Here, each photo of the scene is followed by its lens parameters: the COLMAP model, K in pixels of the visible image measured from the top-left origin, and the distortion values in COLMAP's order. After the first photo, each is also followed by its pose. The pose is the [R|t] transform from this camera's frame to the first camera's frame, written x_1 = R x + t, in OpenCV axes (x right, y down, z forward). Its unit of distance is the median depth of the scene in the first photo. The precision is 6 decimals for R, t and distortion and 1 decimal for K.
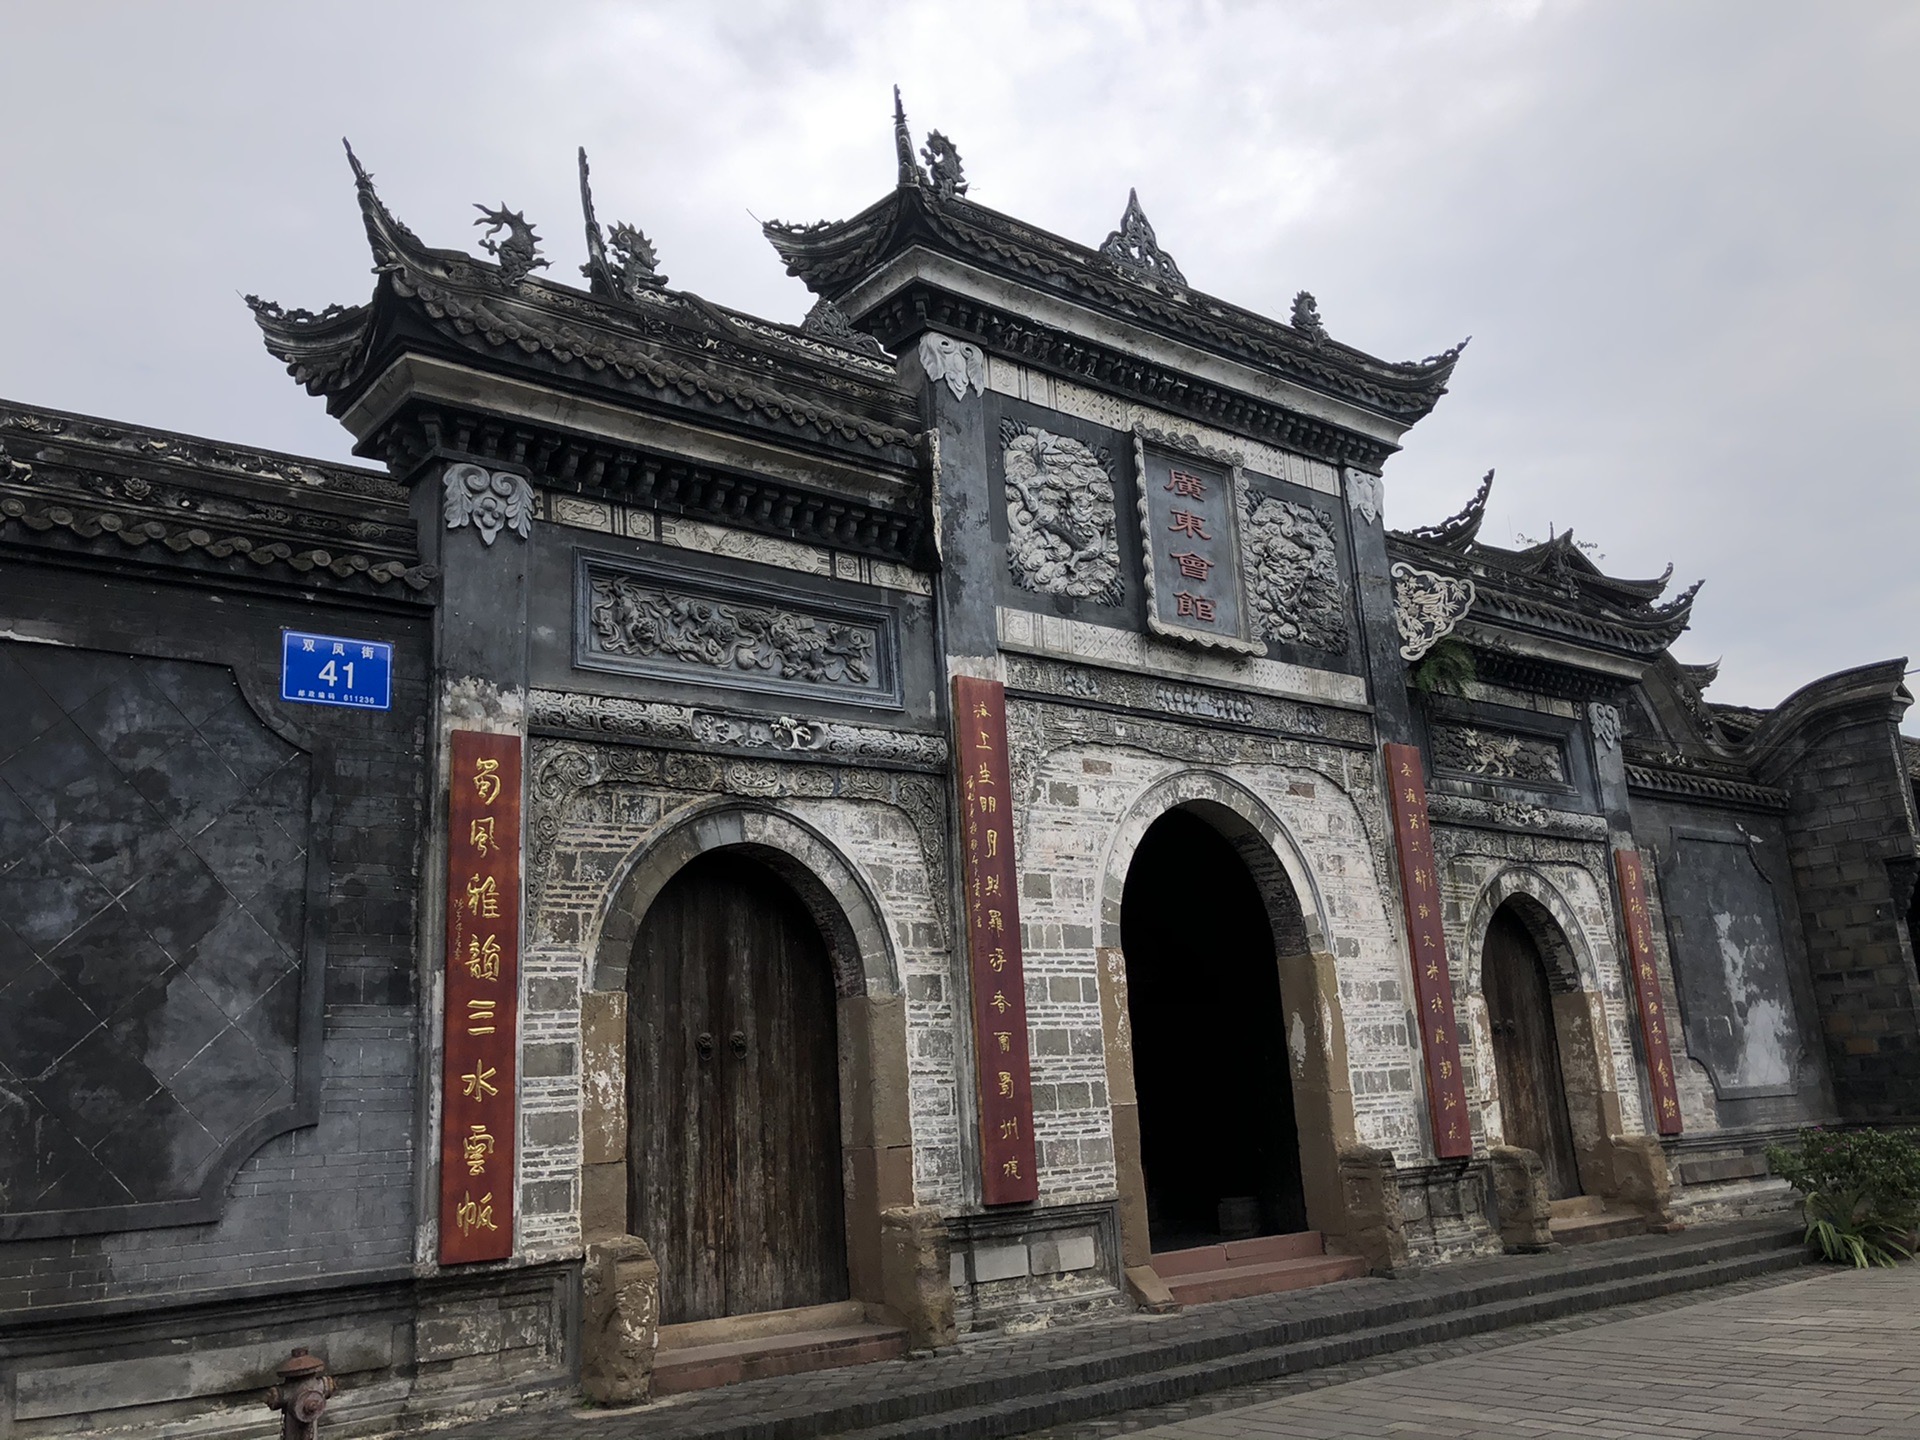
lens RADIAL K [[1593.1, 0, 952.2], [0, 1593.1, 715.8], [0, 0, 1]] dist [0.054225, -0.071738]
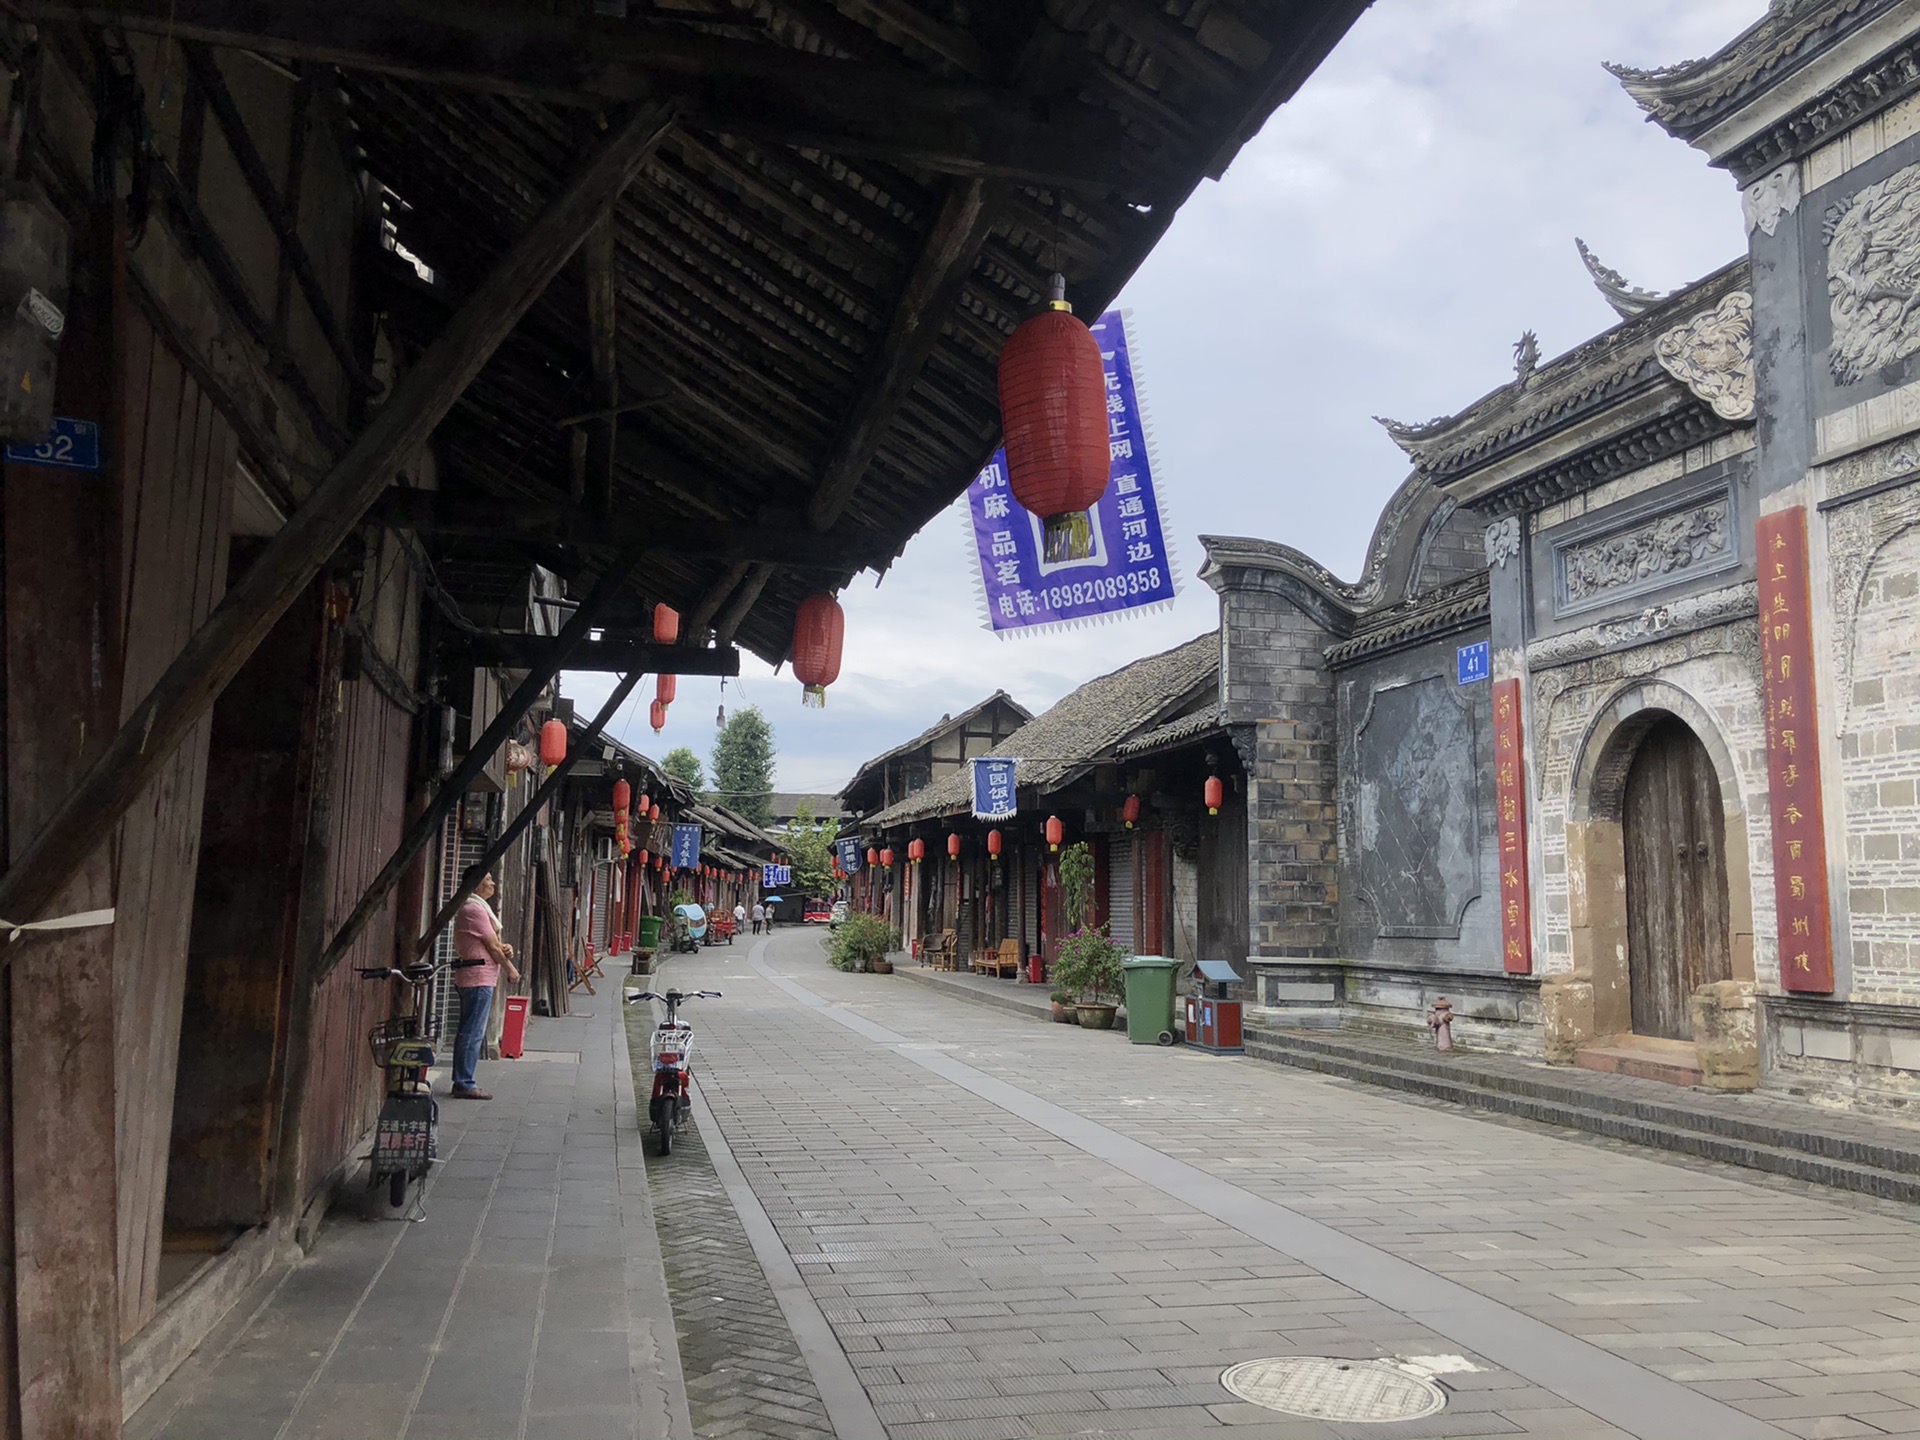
lens RADIAL K [[1593.1, 0, 961.6], [0, 1593.1, 708.9], [0, 0, 1]] dist [0.054225, -0.071738]
pose [[-0.417437, -0.062464, -0.906556, 1.165516], [0.232344, 0.957136, -0.172935, 0.155356], [0.878500, -0.282822, -0.385031, 0.868369]]
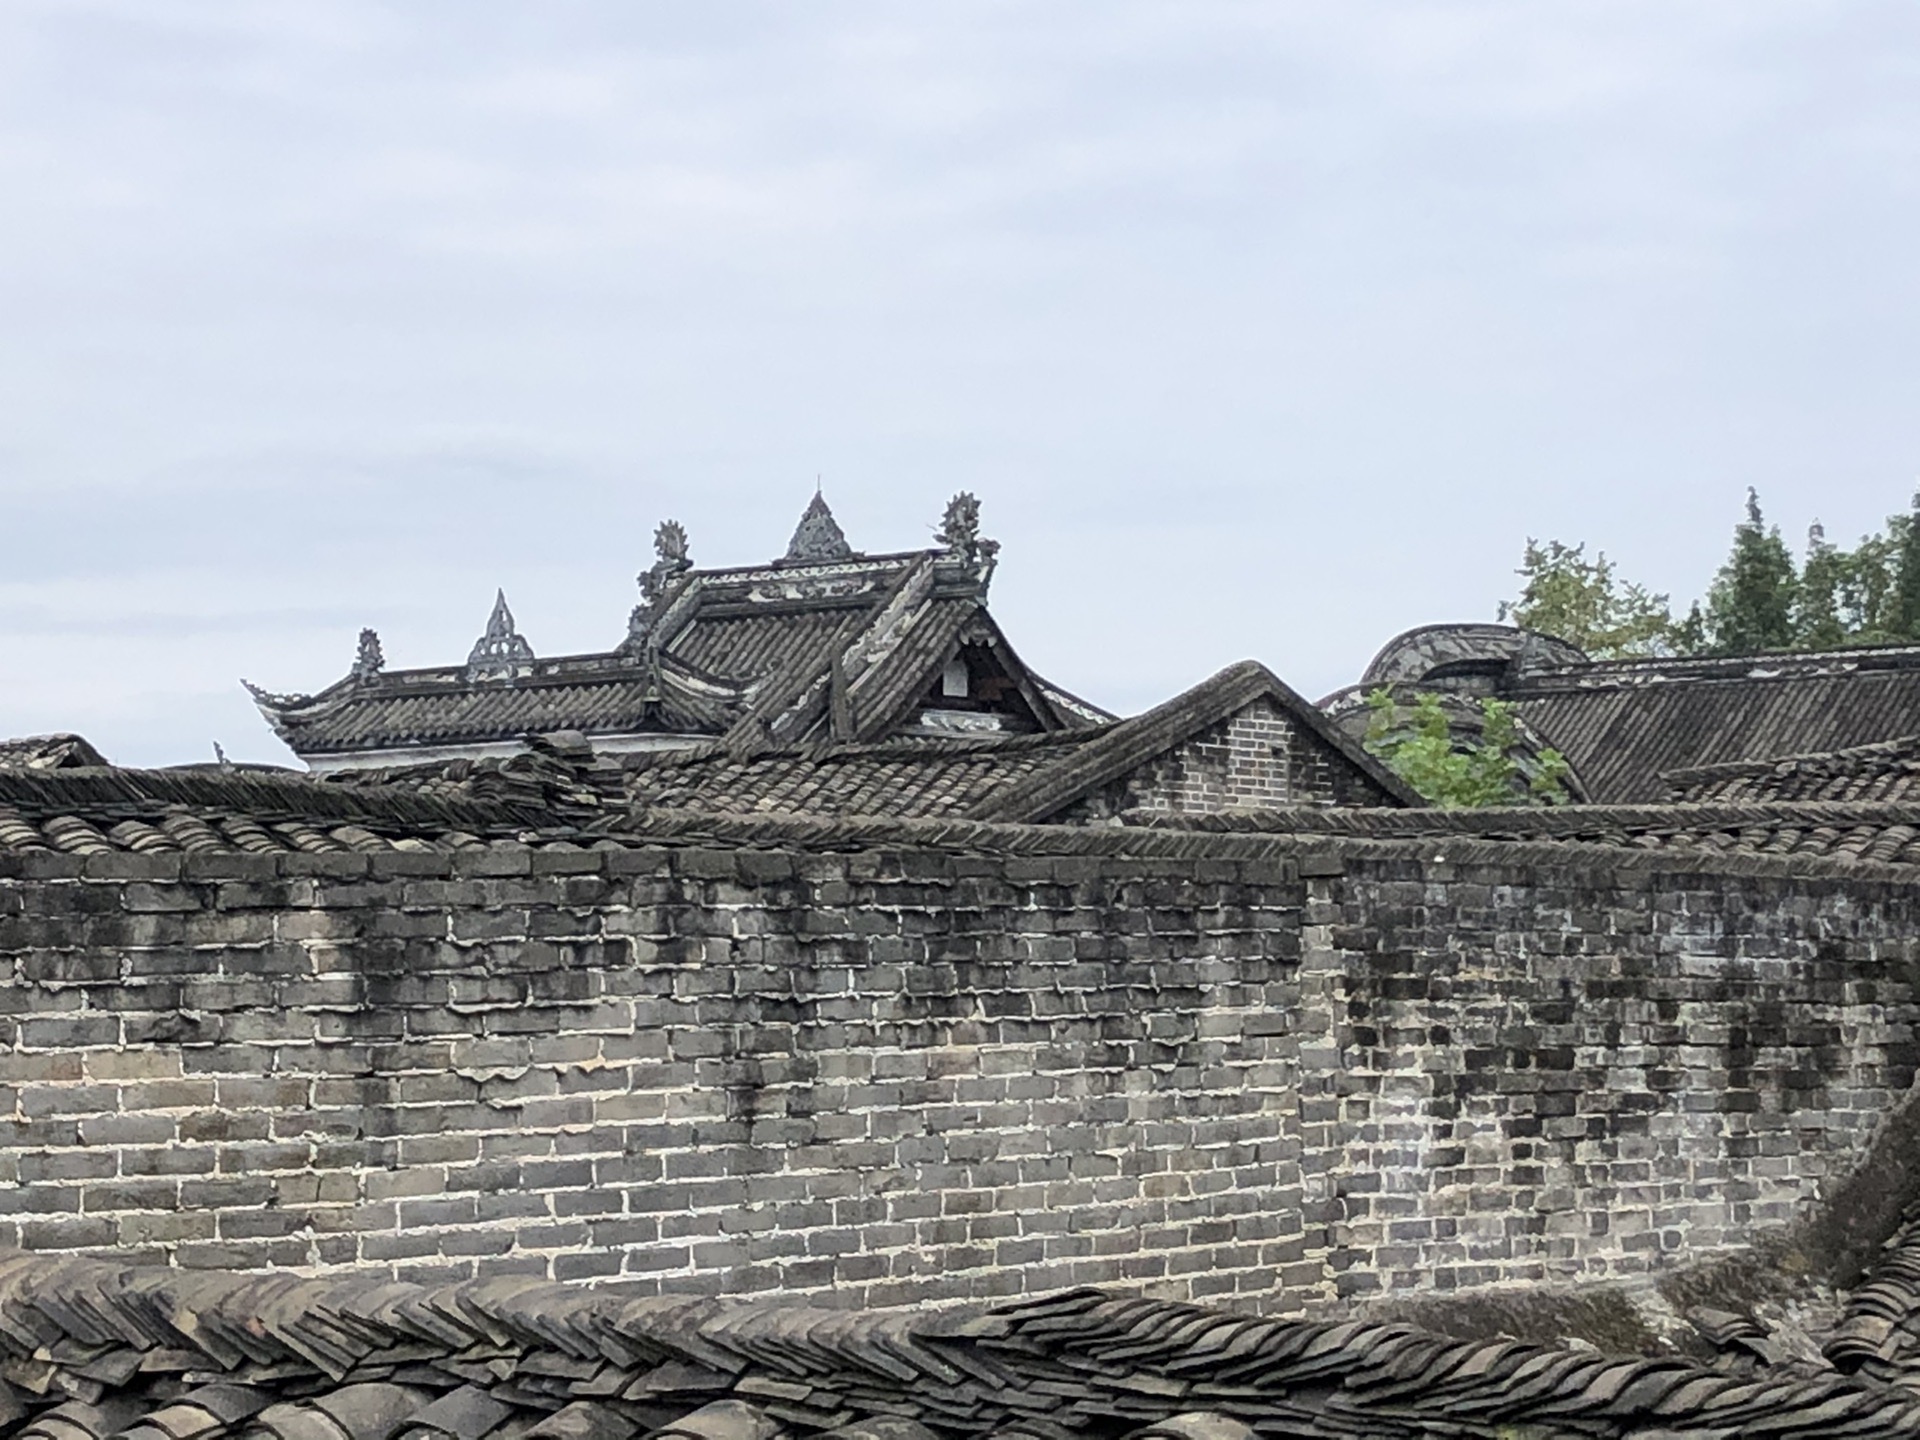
lens RADIAL K [[5008.2, 0, 979.3], [0, 5008.2, 704.0], [0, 0, 1]] dist [0.244599, 0.000000]
pose [[0.122714, -0.003766, -0.992435, 4.934195], [0.244063, 0.969397, 0.026500, -0.310058], [0.961964, -0.245468, 0.119878, 1.056249]]
